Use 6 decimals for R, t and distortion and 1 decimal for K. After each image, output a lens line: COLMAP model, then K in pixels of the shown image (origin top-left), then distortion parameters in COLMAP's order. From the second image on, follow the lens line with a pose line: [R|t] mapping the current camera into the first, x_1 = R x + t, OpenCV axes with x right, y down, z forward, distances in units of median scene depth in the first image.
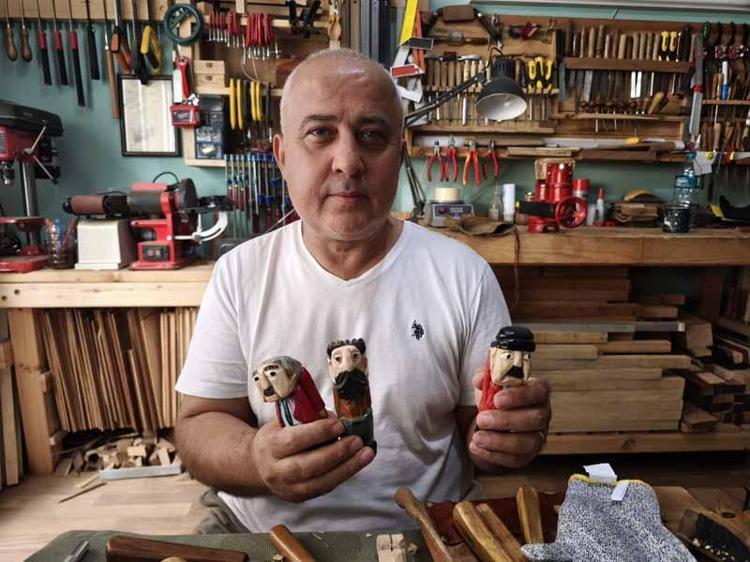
lens RADIAL K [[517.9, 0, 375.0], [0, 517.9, 281.0], [0, 0, 1]] dist [0.002198, -0.002569]
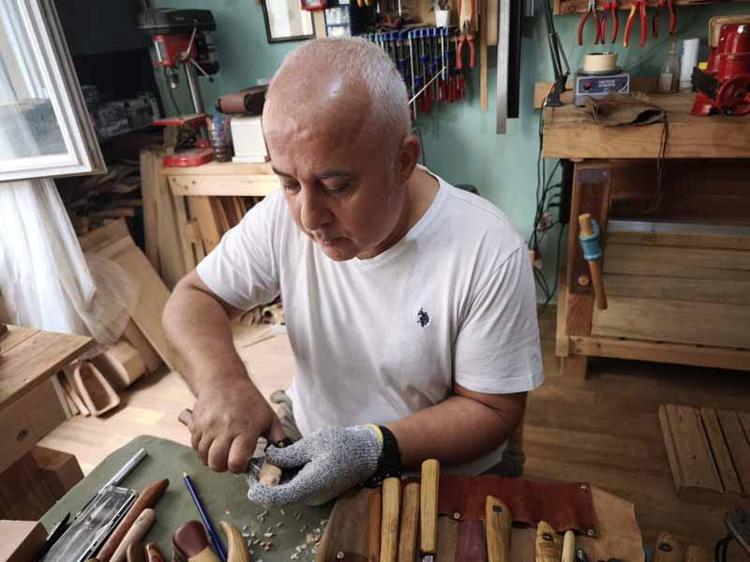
lens RADIAL K [[517.9, 0, 375.0], [0, 517.9, 281.0], [0, 0, 1]] dist [0.002198, -0.002569]
pose [[0.927841, 0.080062, -0.364282, 0.149253], [0.033264, 0.955034, 0.294624, -0.096900], [0.371490, -0.285482, 0.883457, 0.025833]]
